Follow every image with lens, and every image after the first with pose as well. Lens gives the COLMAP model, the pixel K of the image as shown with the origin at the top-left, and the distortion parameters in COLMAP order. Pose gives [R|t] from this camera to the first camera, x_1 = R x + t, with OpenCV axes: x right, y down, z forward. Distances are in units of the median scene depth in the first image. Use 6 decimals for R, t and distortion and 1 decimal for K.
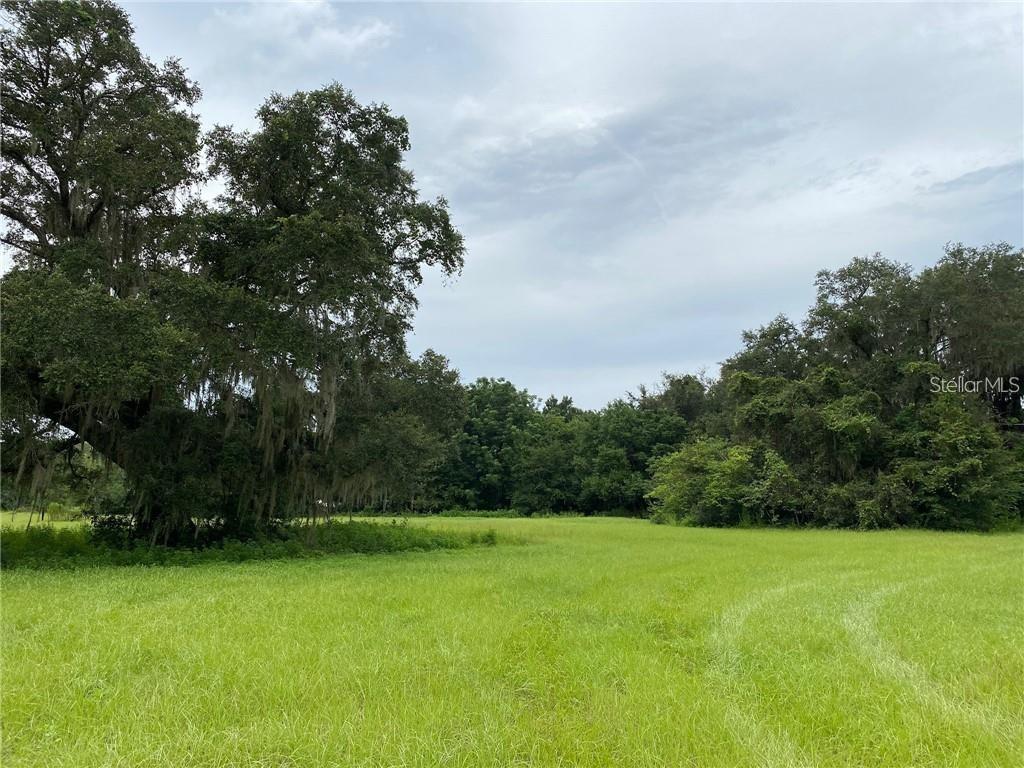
lens RADIAL K [[801.8, 0, 508.6], [0, 801.8, 380.4], [0, 0, 1]] dist [0.068910, -0.059689]
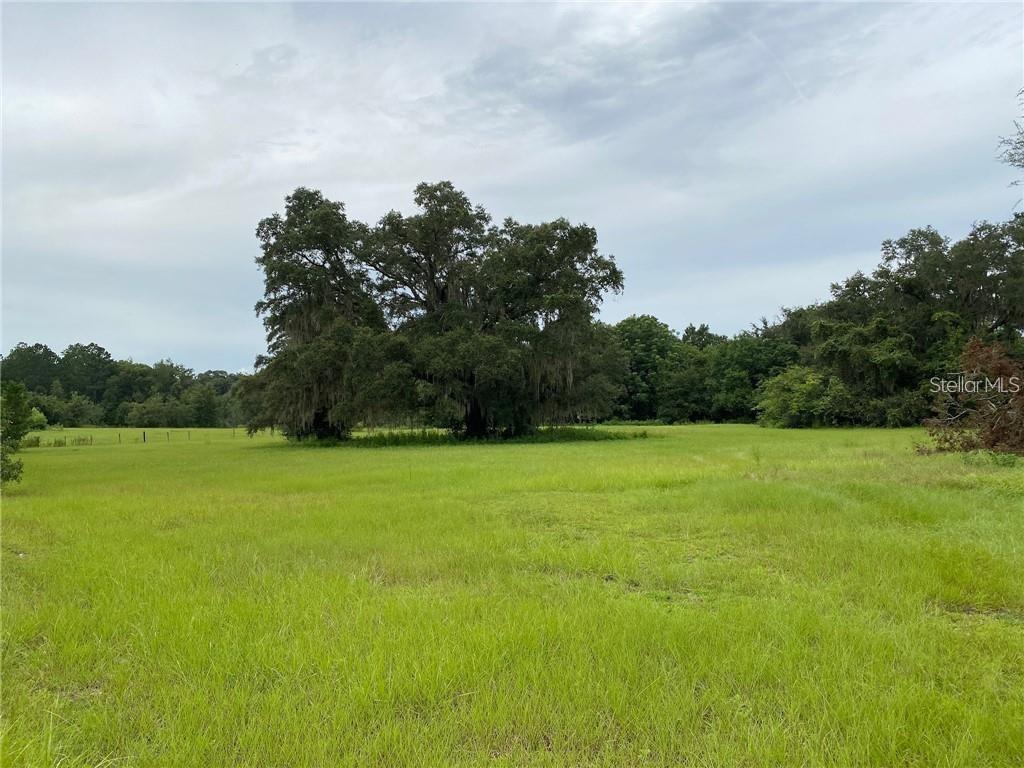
lens RADIAL K [[801.8, 0, 509.4], [0, 801.8, 375.7], [0, 0, 1]] dist [0.068910, -0.059689]
pose [[0.983300, -0.027833, -0.179851, 0.005643], [0.046080, 0.994110, 0.098088, -0.065581], [0.176062, -0.104737, 0.978791, -0.414727]]
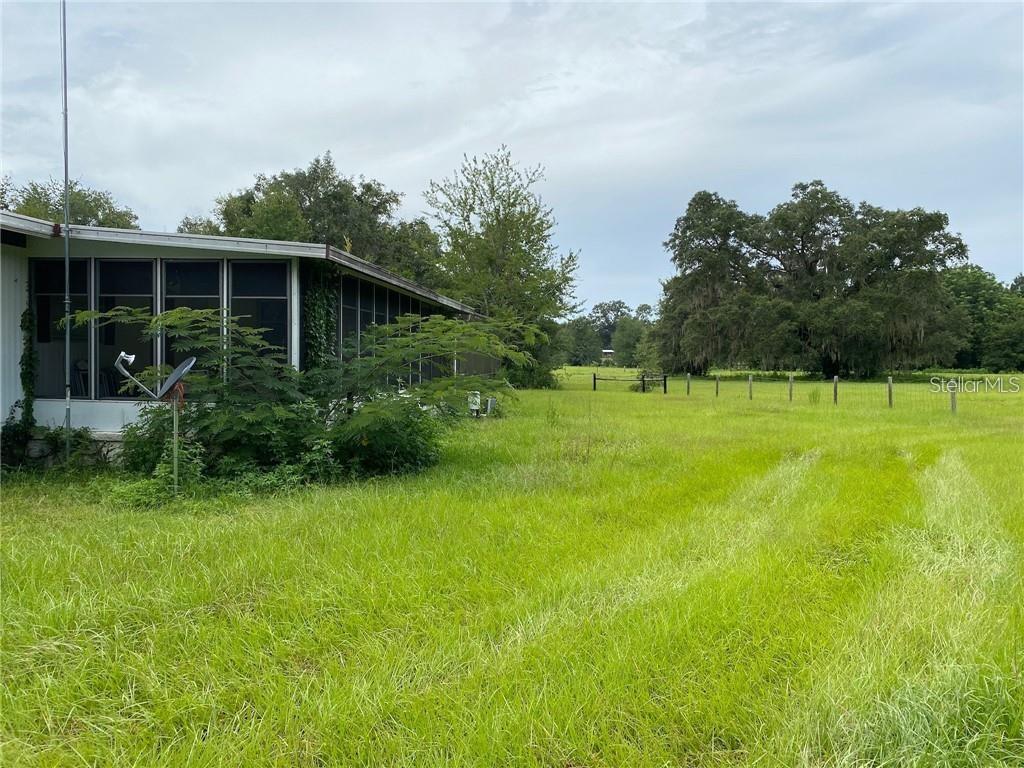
lens RADIAL K [[801.8, 0, 518.1], [0, 801.8, 367.2], [0, 0, 1]] dist [0.068910, -0.059689]
pose [[0.877520, 0.011034, -0.479413, -0.031232], [0.065080, 0.987746, 0.141855, -0.119112], [0.475103, -0.155681, 0.866049, -0.764490]]
